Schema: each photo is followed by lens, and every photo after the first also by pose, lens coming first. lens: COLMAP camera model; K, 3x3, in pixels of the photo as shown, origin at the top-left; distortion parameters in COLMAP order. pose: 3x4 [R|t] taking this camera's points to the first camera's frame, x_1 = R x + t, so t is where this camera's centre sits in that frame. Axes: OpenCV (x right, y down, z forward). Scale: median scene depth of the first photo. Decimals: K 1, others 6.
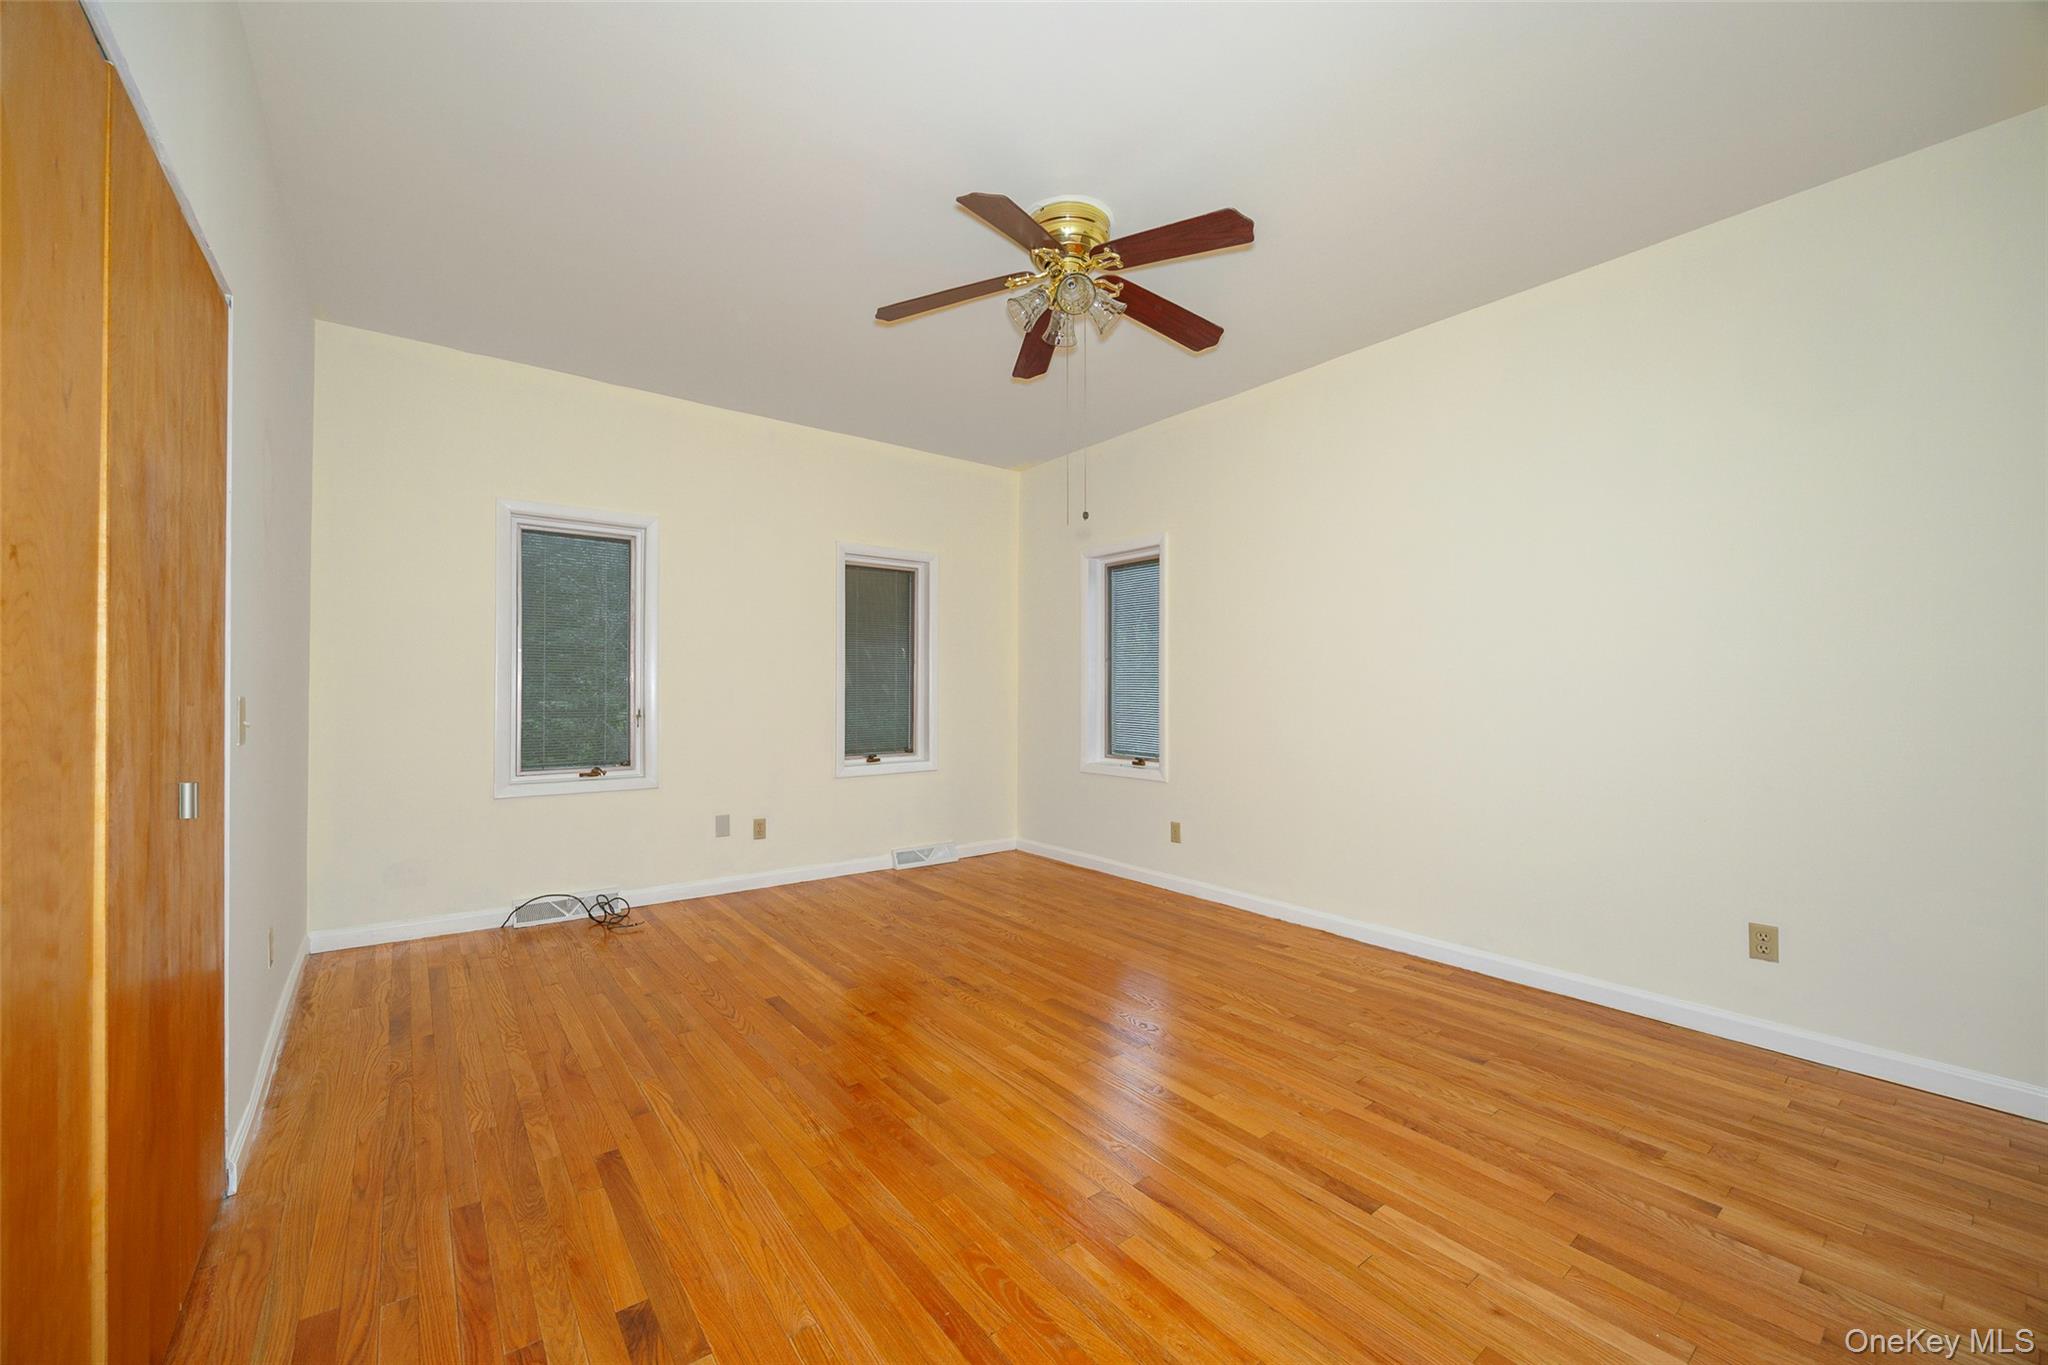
lens RADIAL K [[793.9, 0, 1005.3], [0, 793.9, 691.8], [0, 0, 1]] dist [-0.002198, -0.000138]
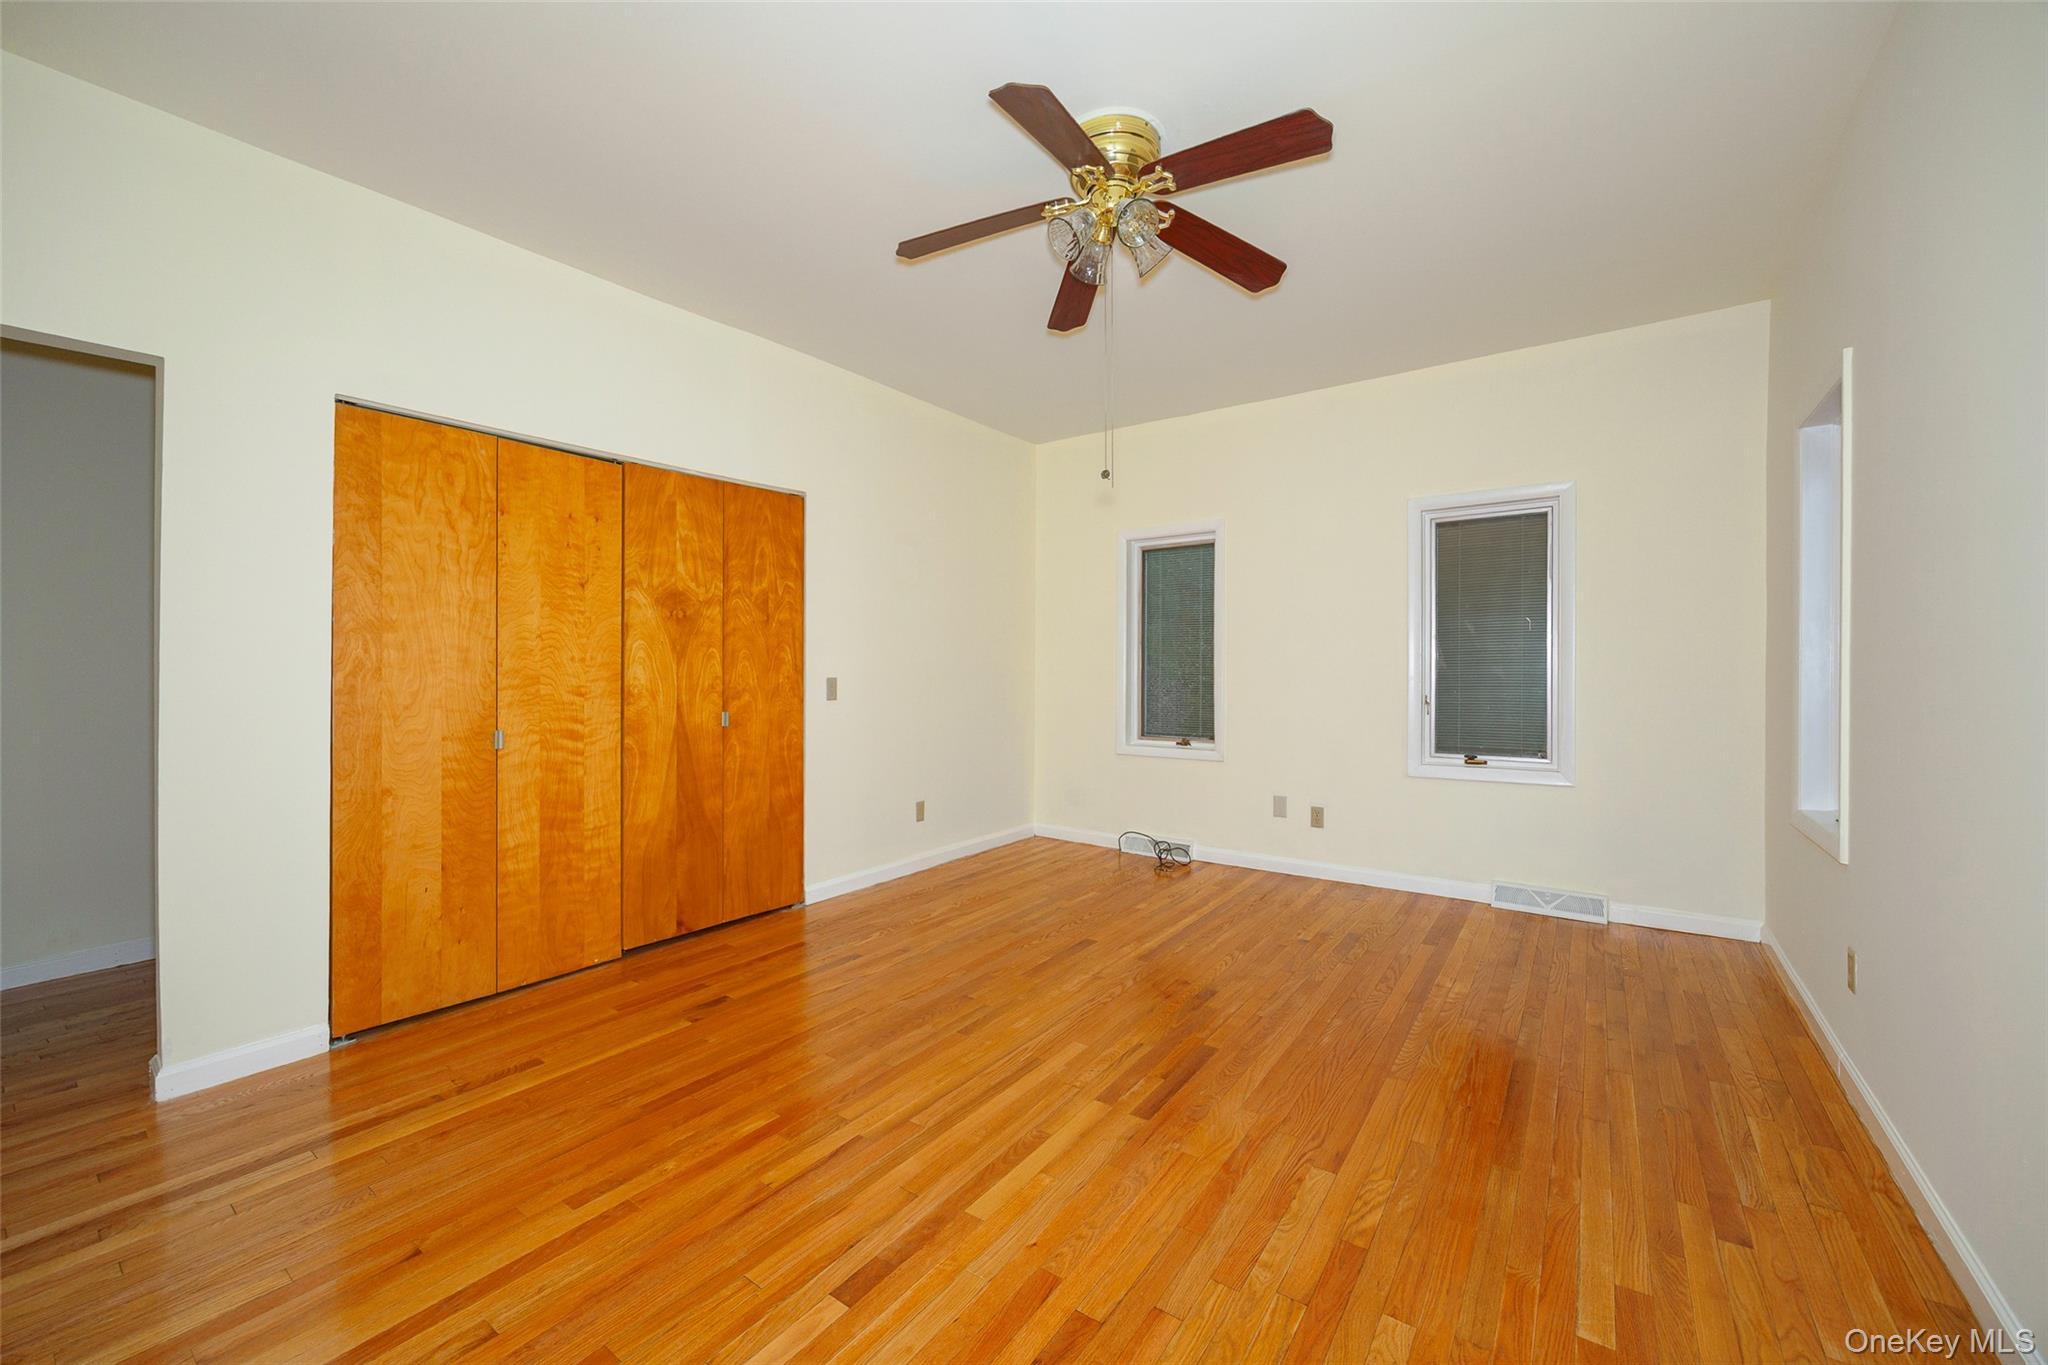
lens RADIAL K [[793.9, 0, 1006.2], [0, 793.9, 673.3], [0, 0, 1]] dist [-0.002198, -0.000138]
pose [[0.280209, -0.003195, -0.959934, 0.612659], [0.000887, 0.999995, -0.003069, 0.000117], [0.959939, 0.000008, 0.280210, 0.435584]]
